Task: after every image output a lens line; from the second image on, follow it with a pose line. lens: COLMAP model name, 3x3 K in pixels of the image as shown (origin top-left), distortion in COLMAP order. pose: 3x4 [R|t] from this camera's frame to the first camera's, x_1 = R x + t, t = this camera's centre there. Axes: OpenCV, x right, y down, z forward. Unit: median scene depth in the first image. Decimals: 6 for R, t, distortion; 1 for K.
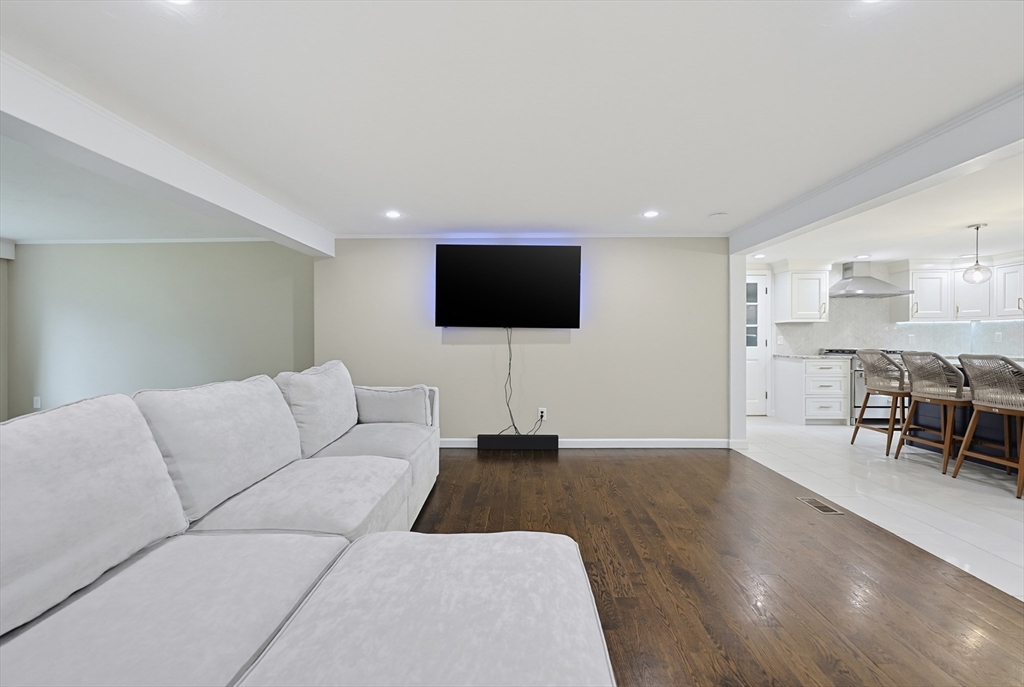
lens RADIAL K [[445.7, 0, 512.0], [0, 445.7, 343.5], [0, 0, 1]] dist [0.001670, 0.000261]
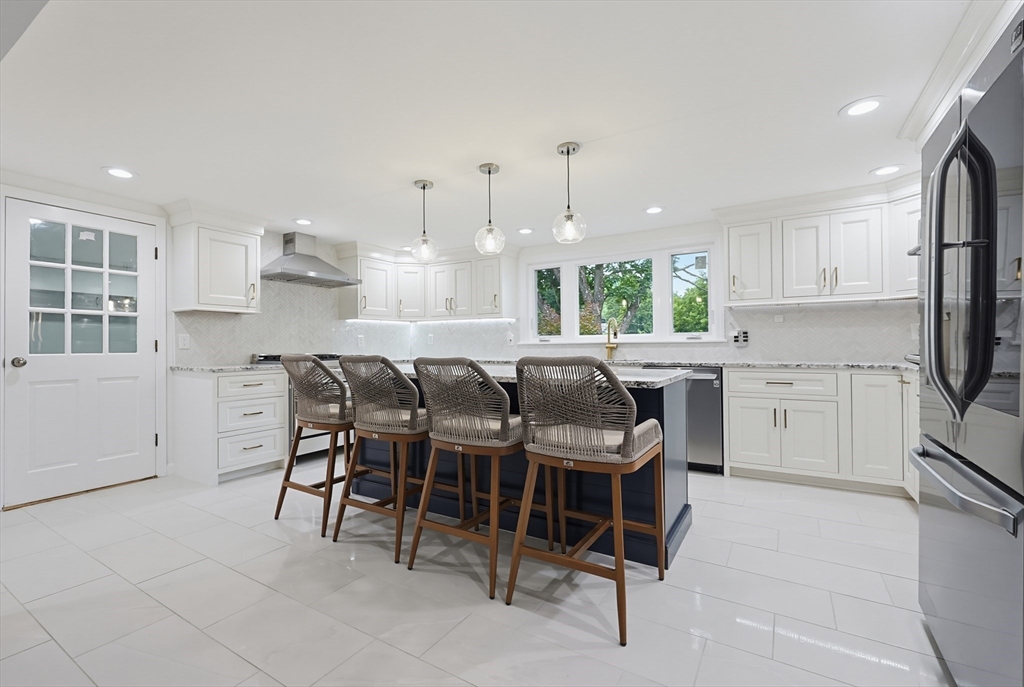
lens RADIAL K [[447.3, 0, 505.3], [0, 447.3, 340.5], [0, 0, 1]] dist [-0.001785, -0.000088]
pose [[0.514805, 0.007361, 0.857276, 0.349330], [0.013981, 0.999758, -0.016980, 0.008057], [-0.857193, 0.020727, 0.514578, 0.372148]]
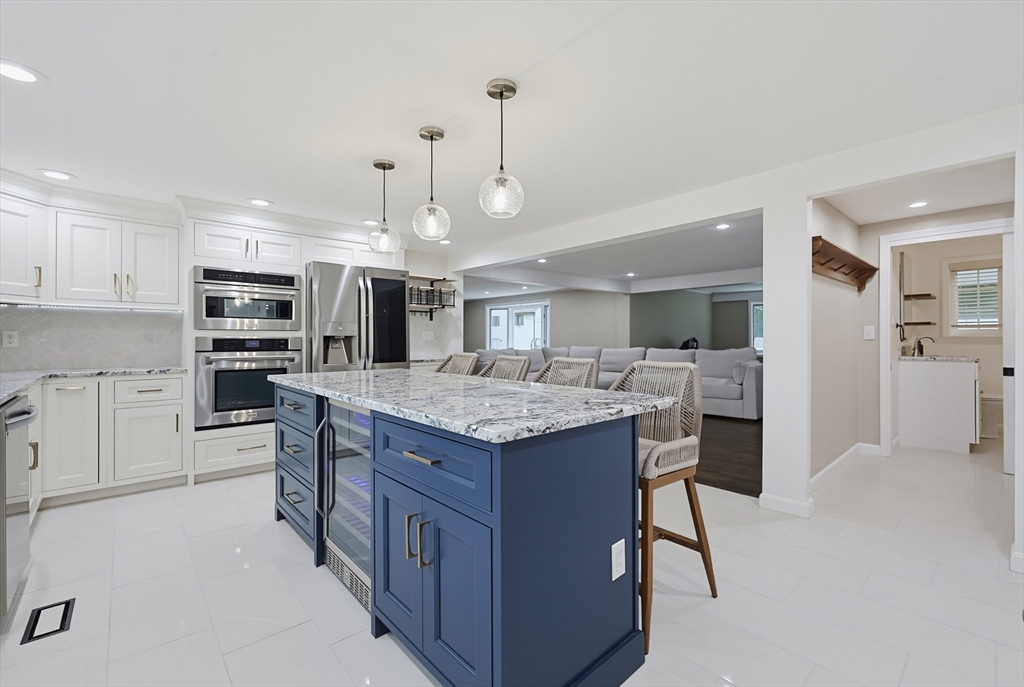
lens RADIAL K [[439.7, 0, 514.1], [0, 439.7, 342.5], [0, 0, 1]] dist [-0.000017, 0.000062]
pose [[-0.729053, 0.010043, -0.684383, 0.974383], [-0.002657, 0.999843, 0.017503, -0.010860], [0.684452, 0.014580, -0.728912, 0.971616]]
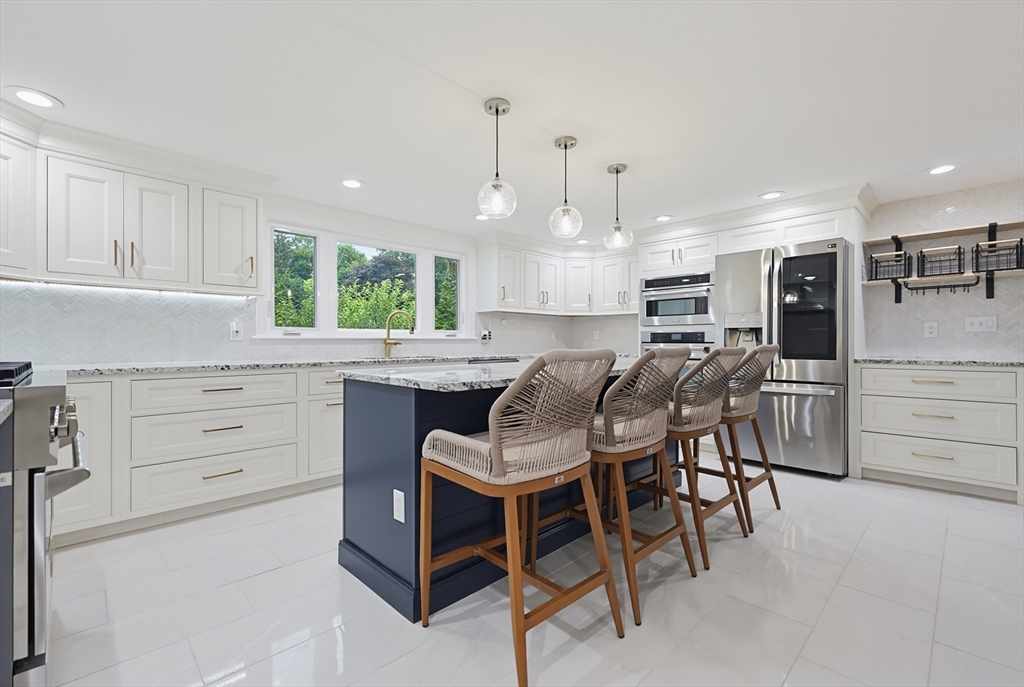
lens RADIAL K [[445.7, 0, 512.0], [0, 445.7, 343.5], [0, 0, 1]] dist [0.001670, 0.000261]
pose [[-0.710756, 0.002725, 0.703434, 0.486895], [0.009865, 0.999933, 0.006093, 0.006879], [-0.703370, 0.011270, -0.710735, 0.989570]]
